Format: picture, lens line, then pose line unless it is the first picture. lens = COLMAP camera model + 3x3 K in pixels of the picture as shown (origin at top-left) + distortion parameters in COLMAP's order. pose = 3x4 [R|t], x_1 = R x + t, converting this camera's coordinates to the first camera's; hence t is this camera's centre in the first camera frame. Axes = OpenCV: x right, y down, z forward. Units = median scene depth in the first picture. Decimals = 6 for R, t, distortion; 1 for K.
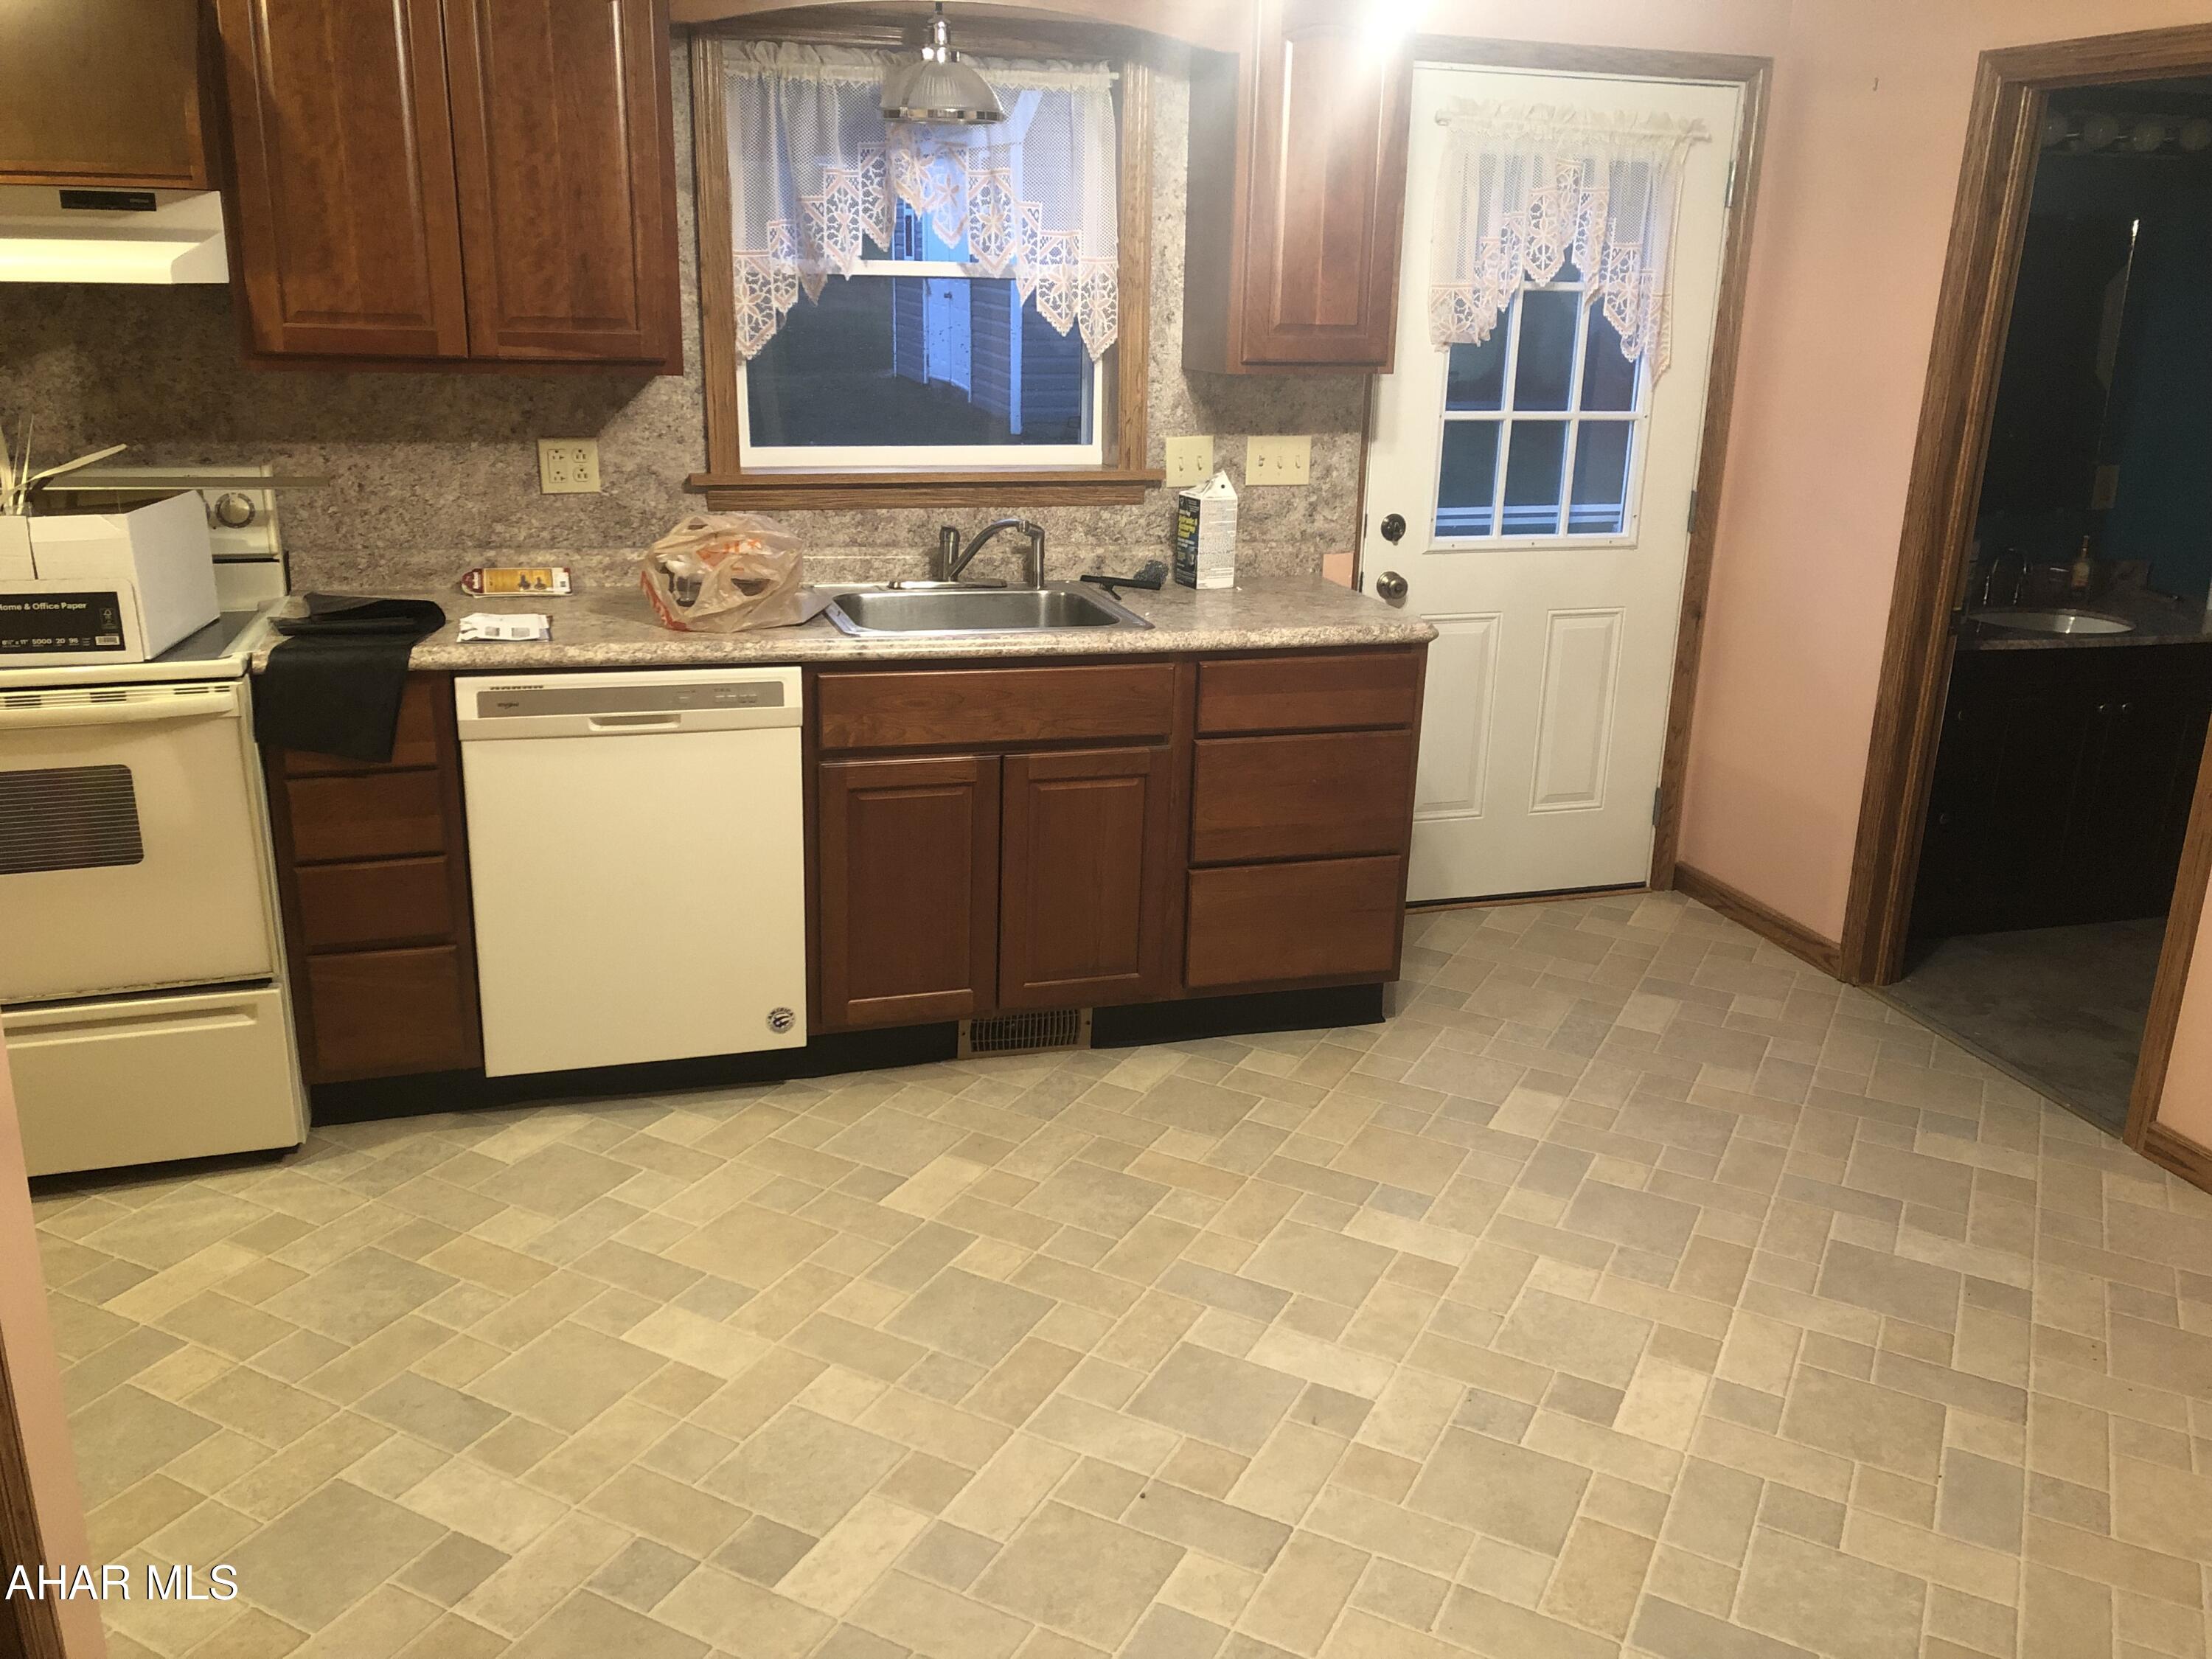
lens RADIAL K [[1781.0, 0, 1112.8], [0, 1781.0, 776.2], [0, 0, 1]] dist [0.086305, -0.101081]
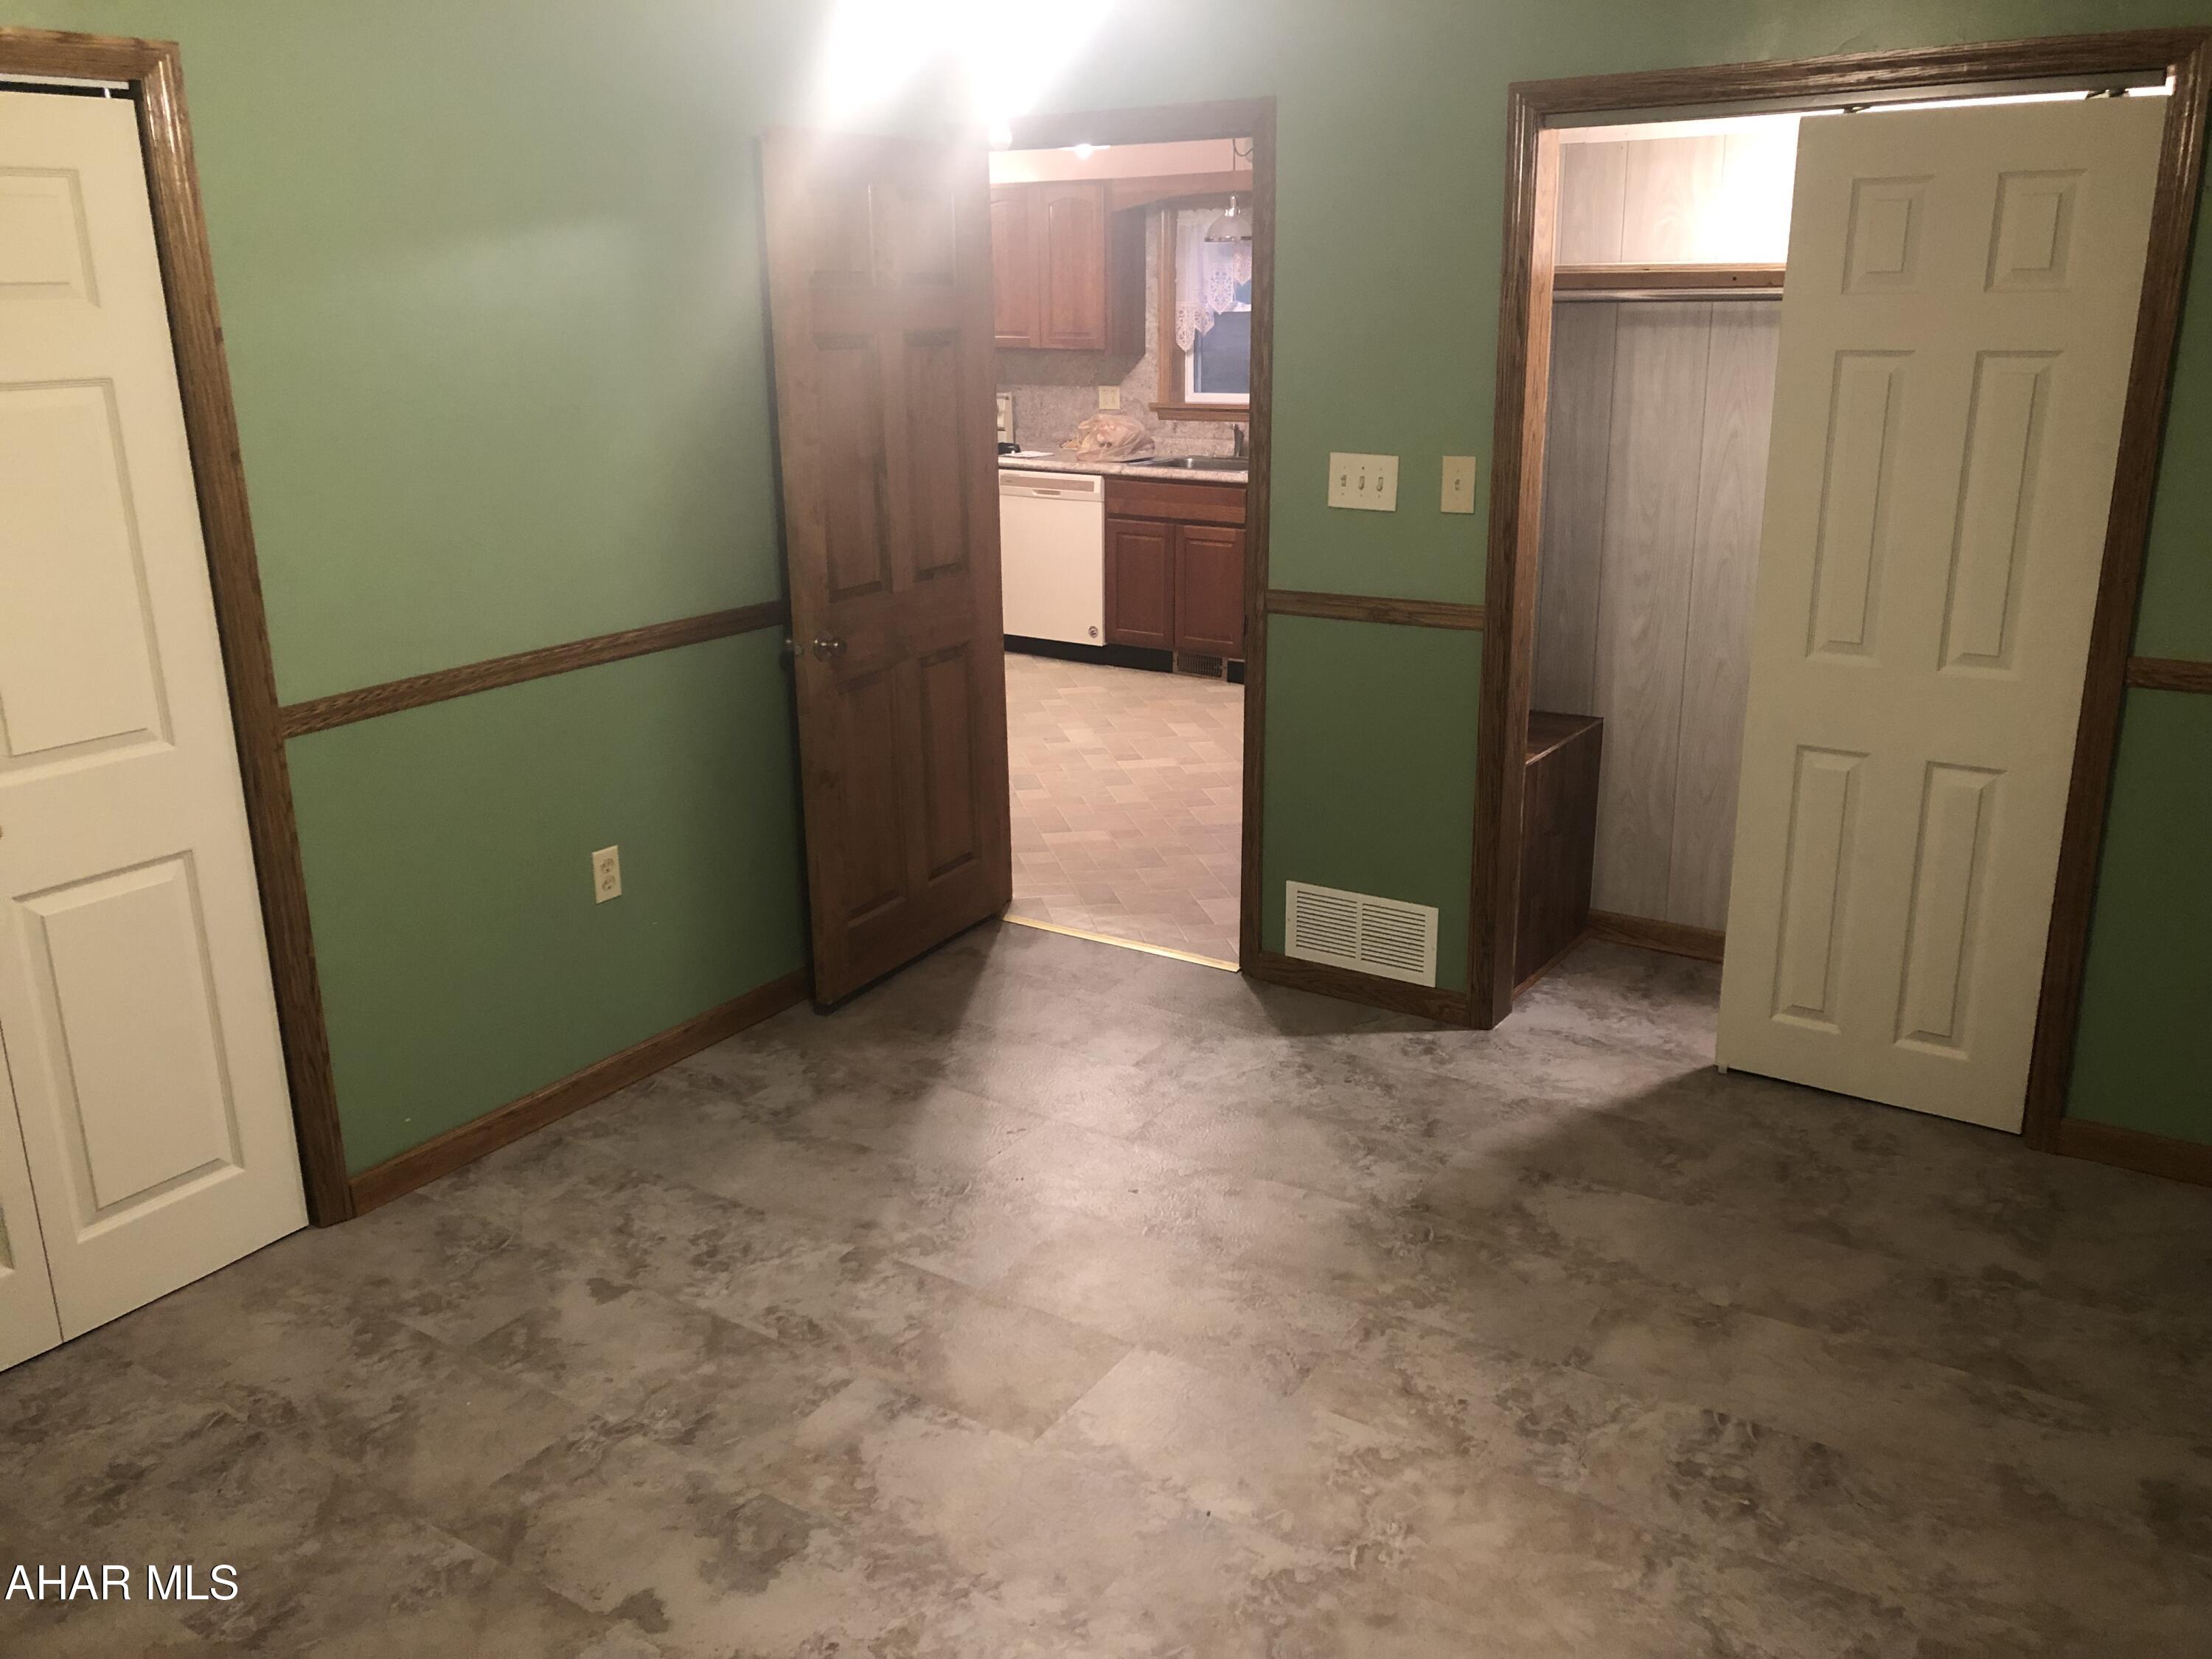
lens RADIAL K [[1832.9, 0, 1103.1], [0, 1832.9, 802.2], [0, 0, 1]] dist [0.002072, -0.006748]
pose [[0.620532, 0.182441, -0.762663, 1.654678], [-0.192869, 0.978193, 0.077073, 0.164158], [0.760093, 0.099268, 0.642187, -0.491402]]
